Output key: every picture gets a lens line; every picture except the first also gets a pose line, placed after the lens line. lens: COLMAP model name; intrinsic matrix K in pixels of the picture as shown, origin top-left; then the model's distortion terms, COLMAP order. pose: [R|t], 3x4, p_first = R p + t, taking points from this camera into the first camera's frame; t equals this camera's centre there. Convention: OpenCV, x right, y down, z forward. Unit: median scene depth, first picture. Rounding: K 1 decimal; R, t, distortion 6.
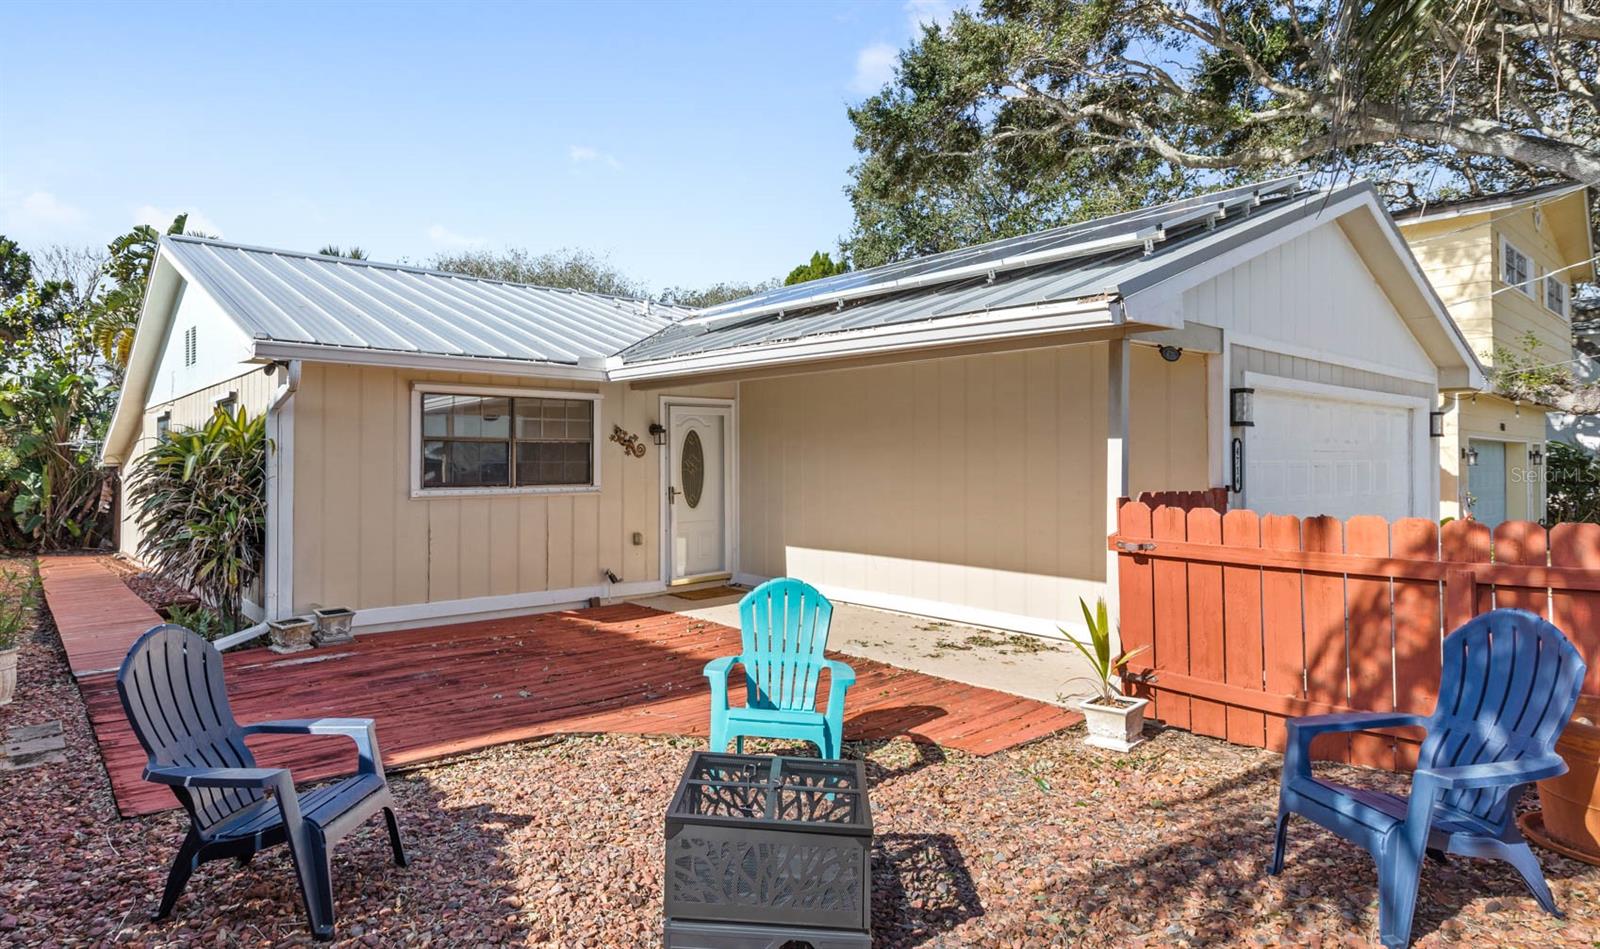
lens RADIAL K [[875.3, 0, 839.7], [0, 875.3, 452.3], [0, 0, 1]] dist [0.001313, -0.000045]
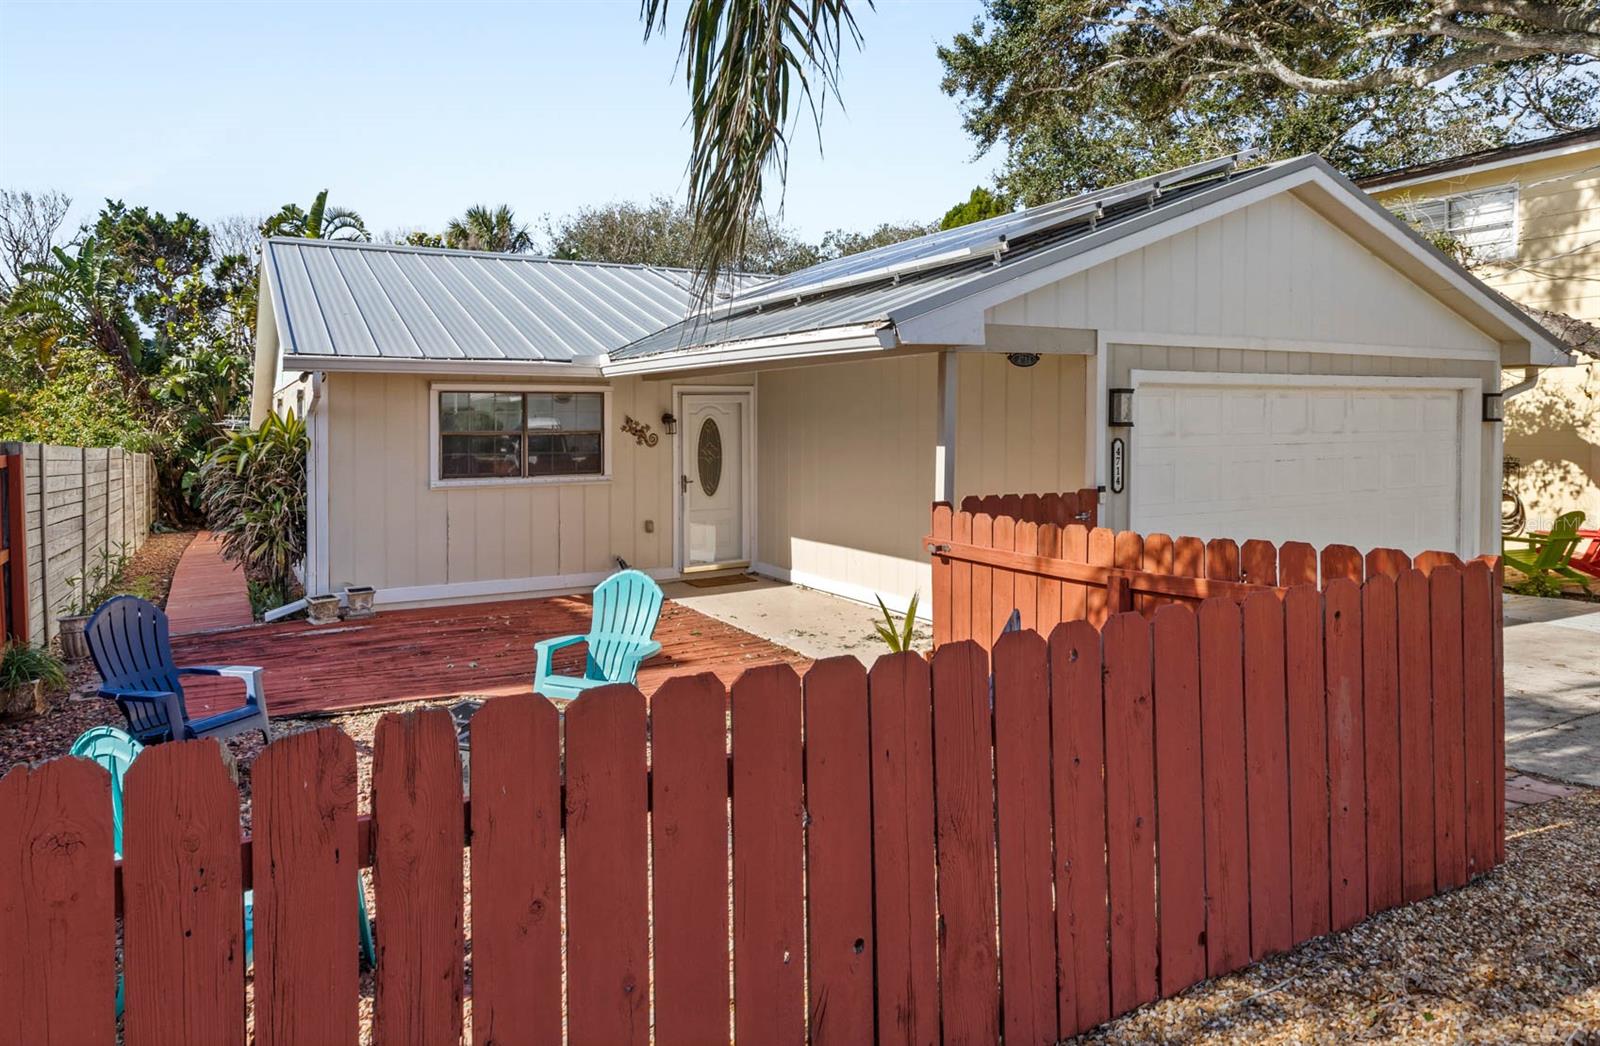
lens RADIAL K [[1003.7, 0, 798.6], [0, 1003.7, 444.4], [0, 0, 1]] dist [0.002313, -0.001180]
pose [[0.977181, -0.005495, -0.212335, 0.218653], [0.010514, 0.999691, 0.022514, -0.025056], [0.212146, -0.024233, 0.976937, -0.123165]]
